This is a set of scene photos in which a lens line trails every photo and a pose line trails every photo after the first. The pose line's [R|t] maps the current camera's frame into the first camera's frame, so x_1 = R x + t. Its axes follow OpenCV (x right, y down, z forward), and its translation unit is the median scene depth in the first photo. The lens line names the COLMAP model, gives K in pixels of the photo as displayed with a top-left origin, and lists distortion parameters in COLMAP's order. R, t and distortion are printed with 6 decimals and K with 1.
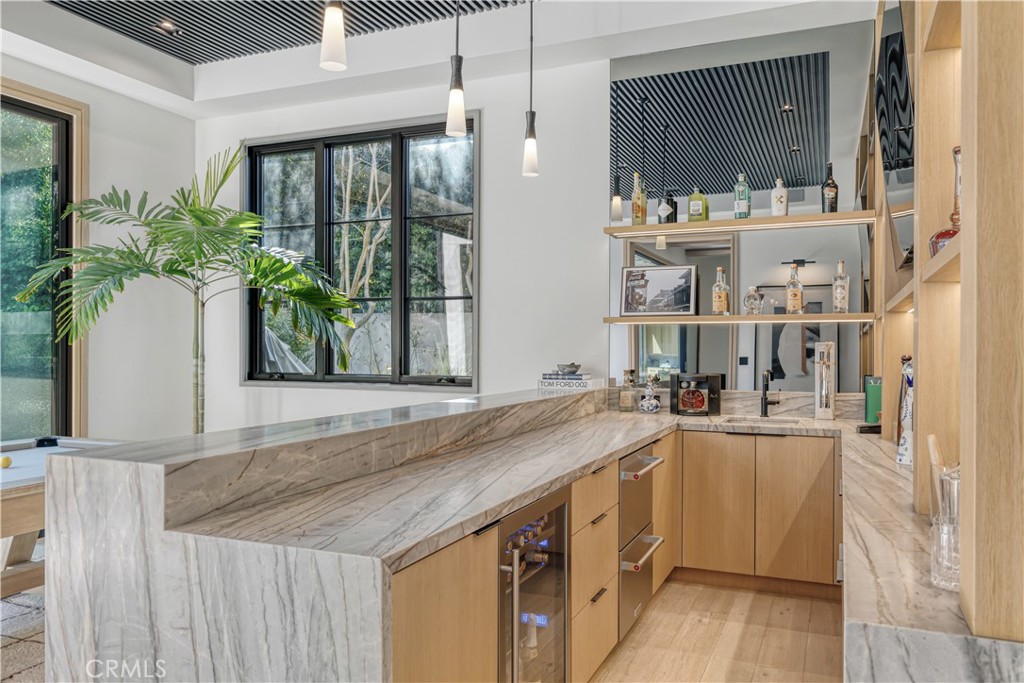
lens RADIAL K [[754.8, 0, 511.3], [0, 754.8, 344.1], [0, 0, 1]] dist [0.009075, 0.000779]
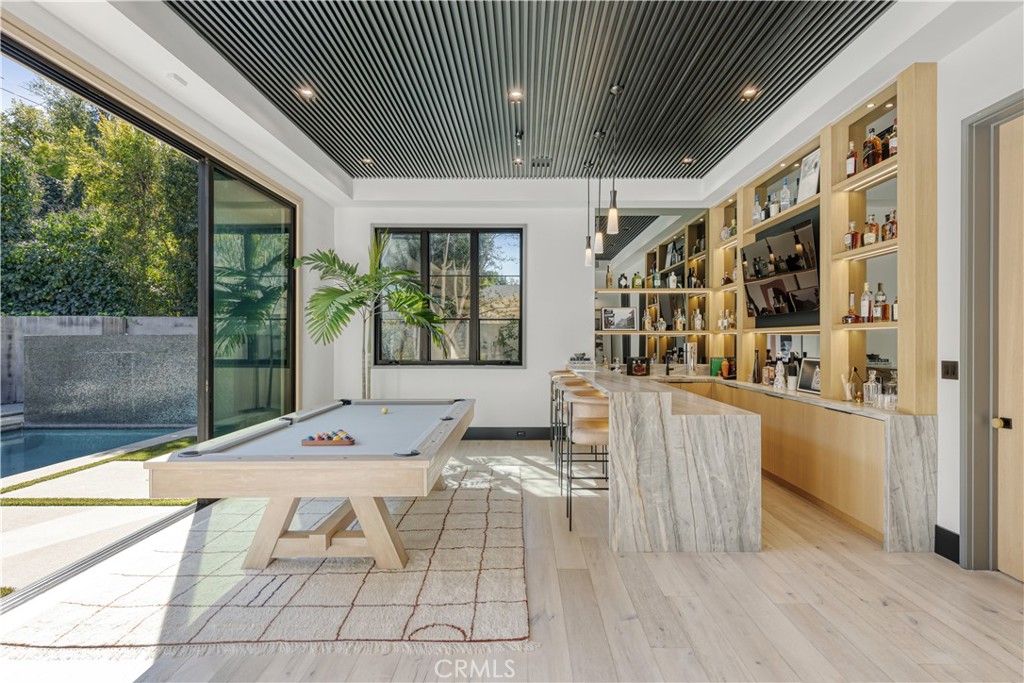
lens RADIAL K [[487.6, 0, 516.2], [0, 487.6, 337.5], [0, 0, 1]] dist [0.003974, 0.000153]
pose [[0.918863, -0.000307, 0.394576, -0.698458], [0.000706, 0.999999, -0.000866, -0.018638], [-0.394576, 0.001074, 0.918863, -0.188107]]
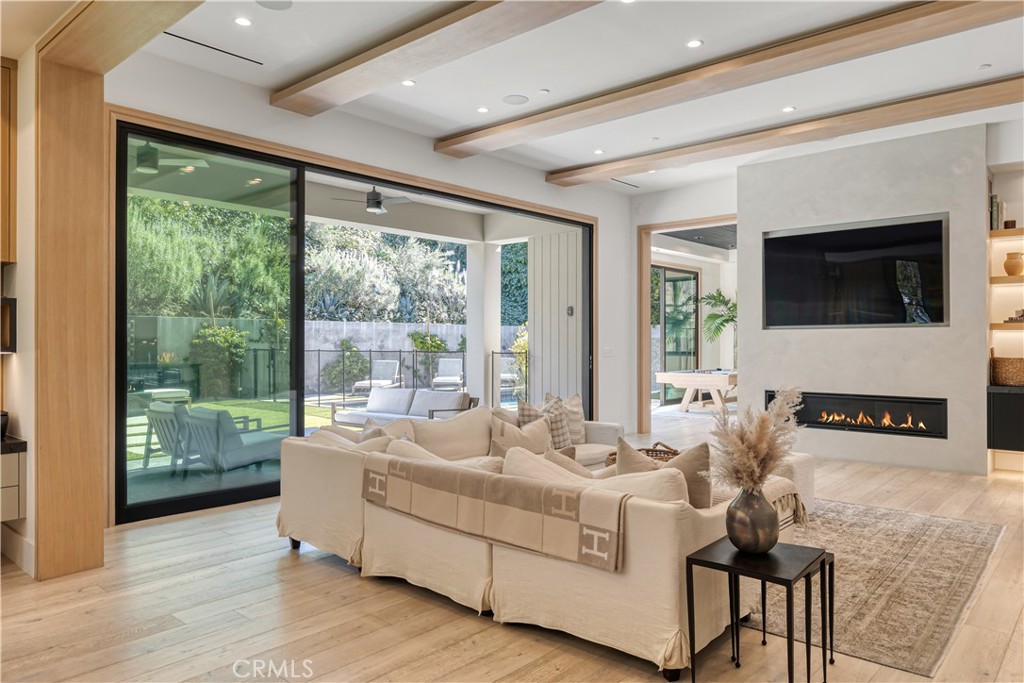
lens RADIAL K [[694.0, 0, 511.1], [0, 694.0, 341.2], [0, 0, 1]] dist [-0.000755, -0.000025]
pose [[0.951528, -0.005357, -0.307516, -0.538749], [0.003594, 0.999974, -0.006298, 0.009218], [0.307541, 0.004887, 0.951522, -2.554263]]
